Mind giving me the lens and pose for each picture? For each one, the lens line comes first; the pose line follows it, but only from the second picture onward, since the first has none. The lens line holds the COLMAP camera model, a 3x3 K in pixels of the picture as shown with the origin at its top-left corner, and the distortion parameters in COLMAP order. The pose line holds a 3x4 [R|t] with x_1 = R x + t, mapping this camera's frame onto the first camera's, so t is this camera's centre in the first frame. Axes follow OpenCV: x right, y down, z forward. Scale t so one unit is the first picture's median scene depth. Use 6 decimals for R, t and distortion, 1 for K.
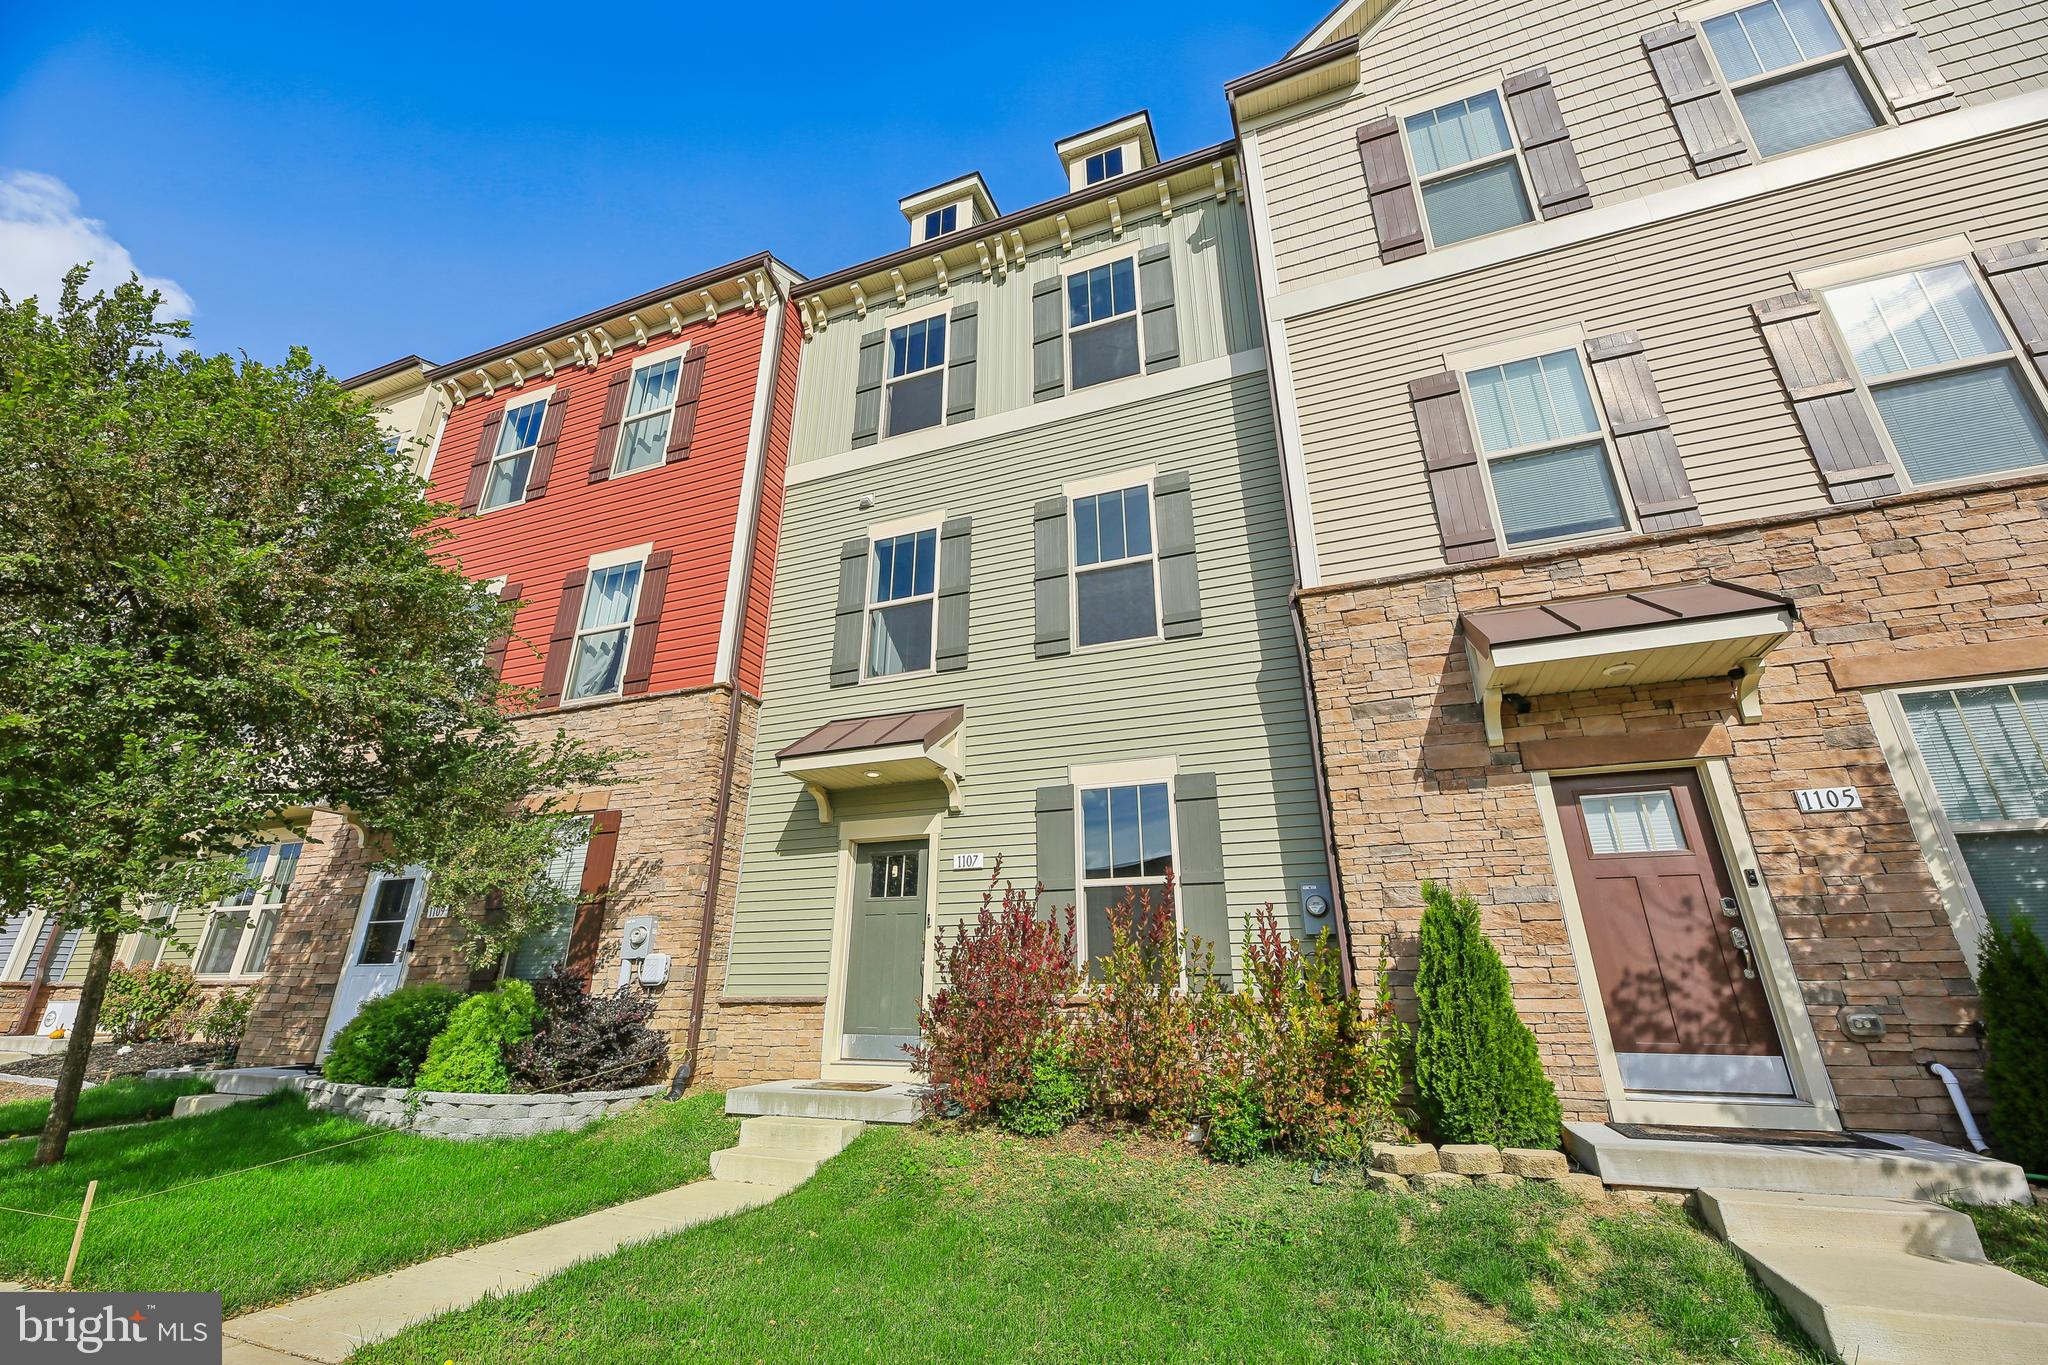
lens RADIAL K [[815.7, 0, 1018.5], [0, 815.7, 667.0], [0, 0, 1]] dist [0.010566, -0.004183]
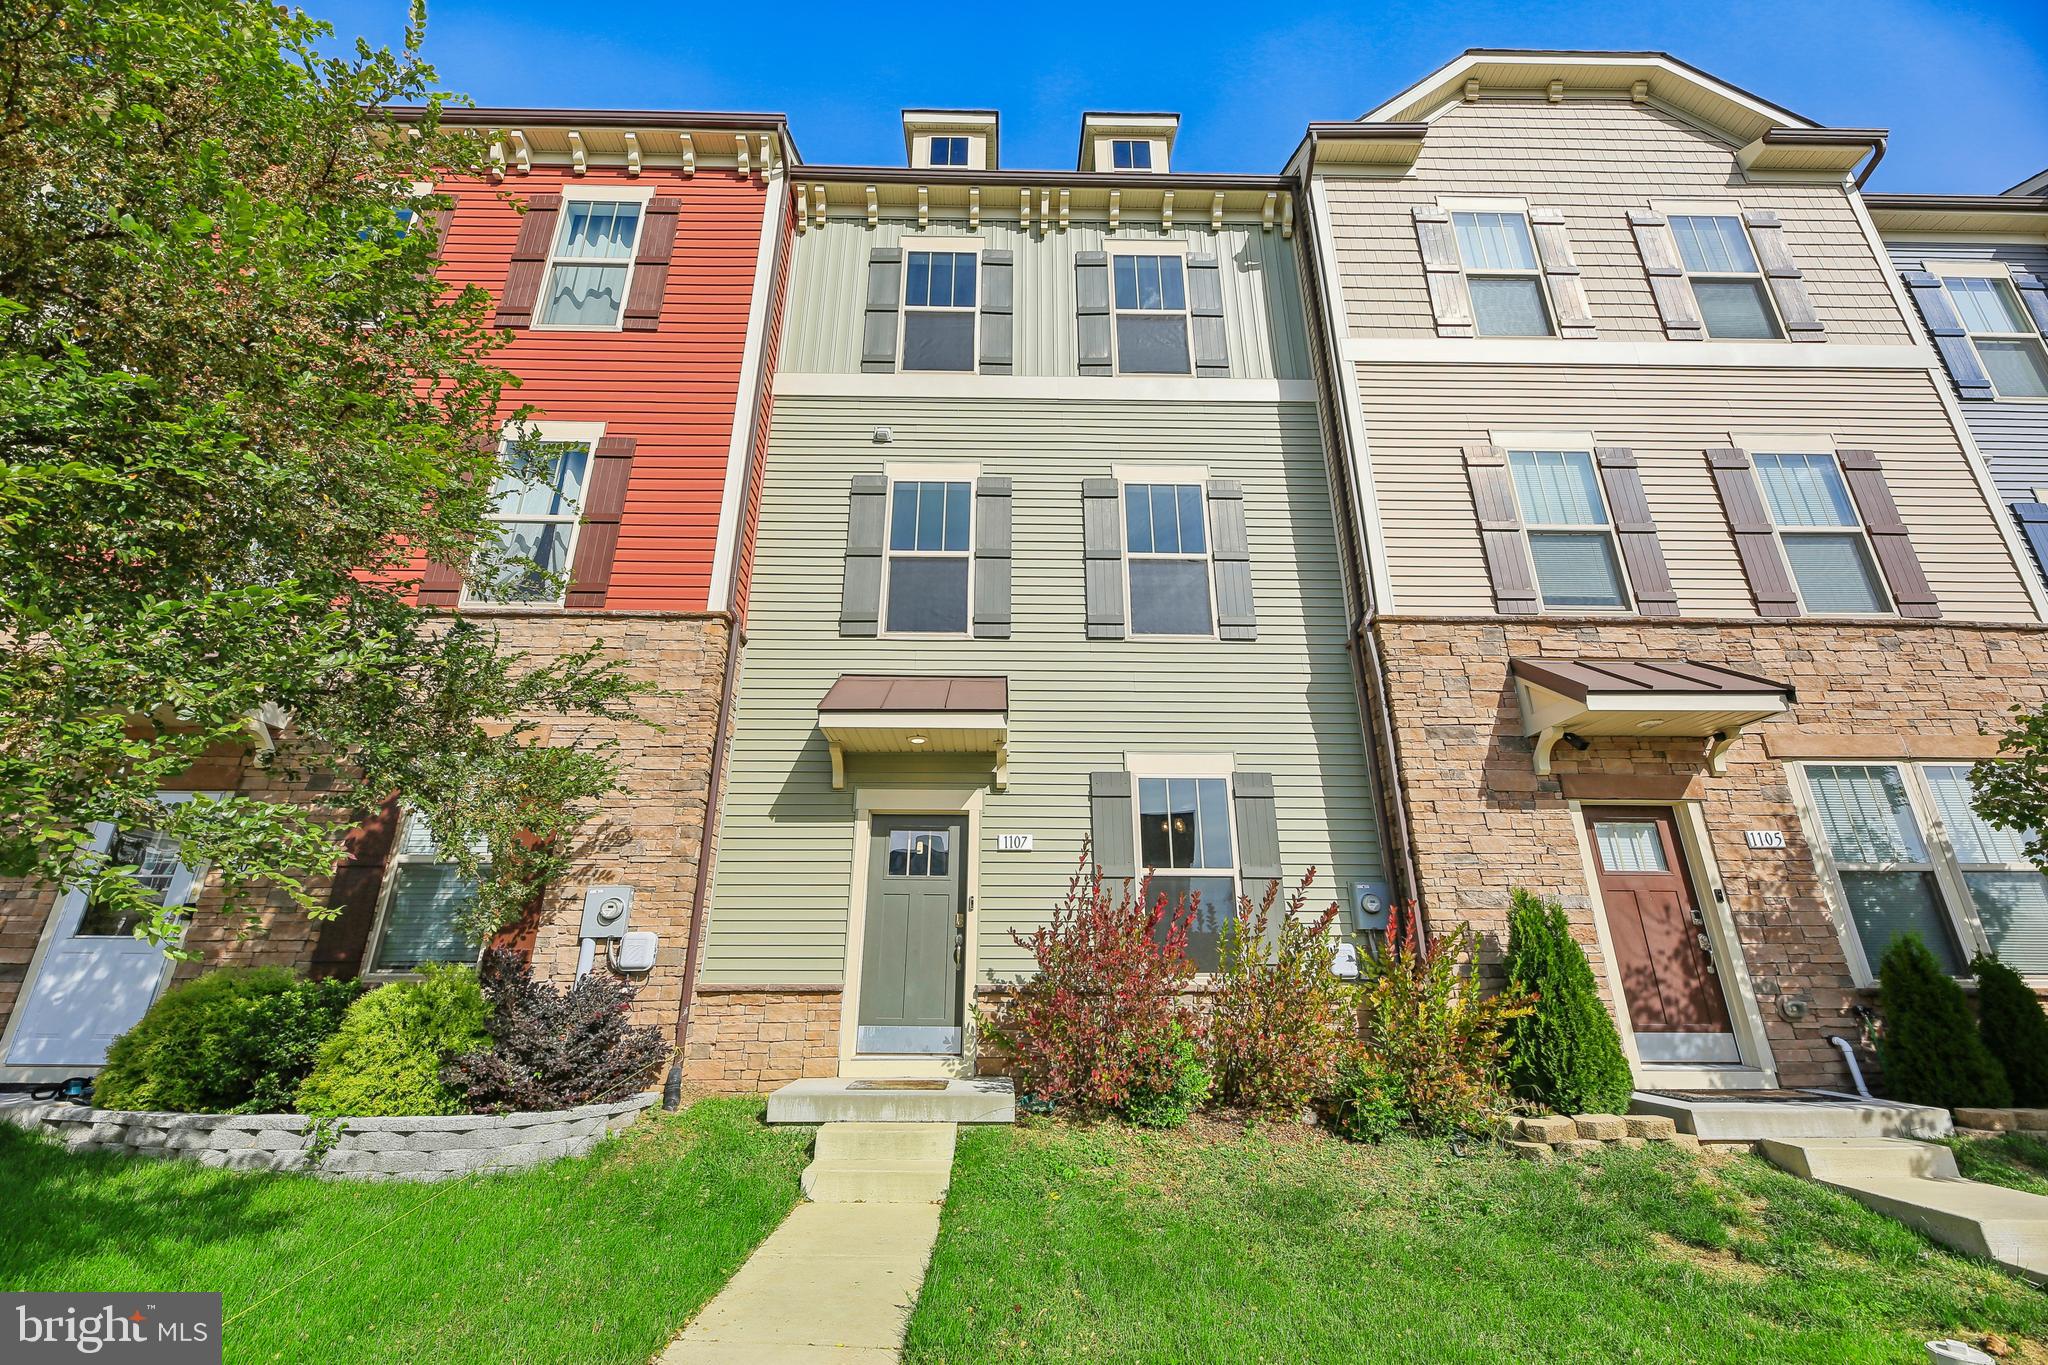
lens RADIAL K [[808.9, 0, 1013.8], [0, 808.9, 674.5], [0, 0, 1]] dist [0.009475, -0.003286]
pose [[0.929112, 0.131164, 0.345757, -0.450539], [-0.140728, 0.990045, 0.002587, 0.047737], [-0.341975, -0.051061, 0.938321, 0.144569]]
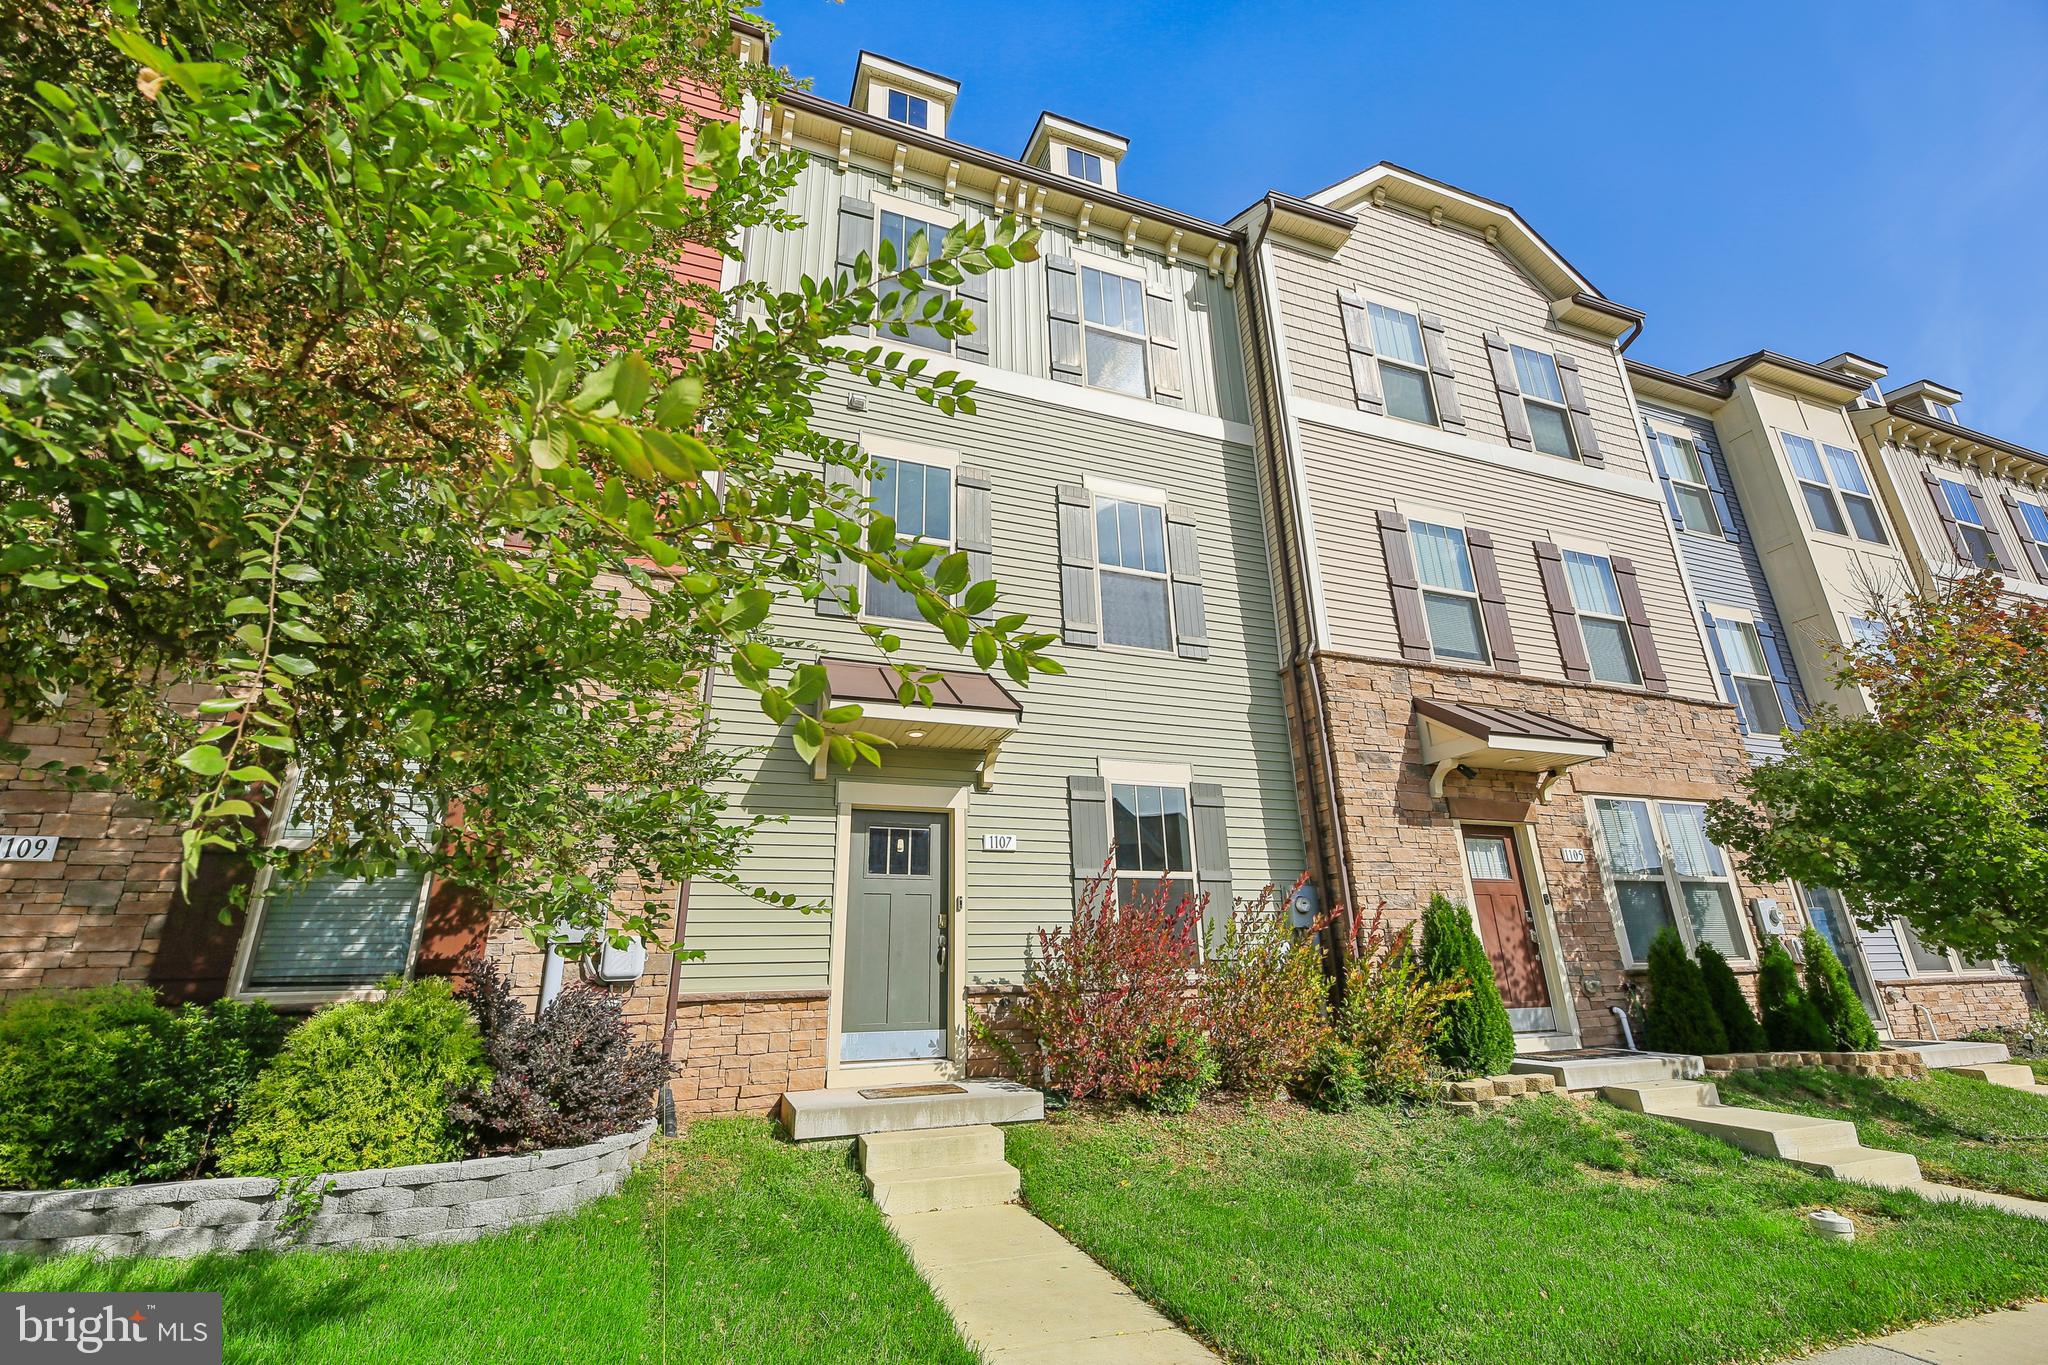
lens RADIAL K [[840.2, 0, 1009.1], [0, 840.2, 674.5], [0, 0, 1]] dist [0.011374, -0.003800]
pose [[0.759831, 0.202852, 0.617664, -0.753890], [-0.224001, 0.973587, -0.044185, 0.098555], [-0.610312, -0.104784, 0.785200, 0.278010]]
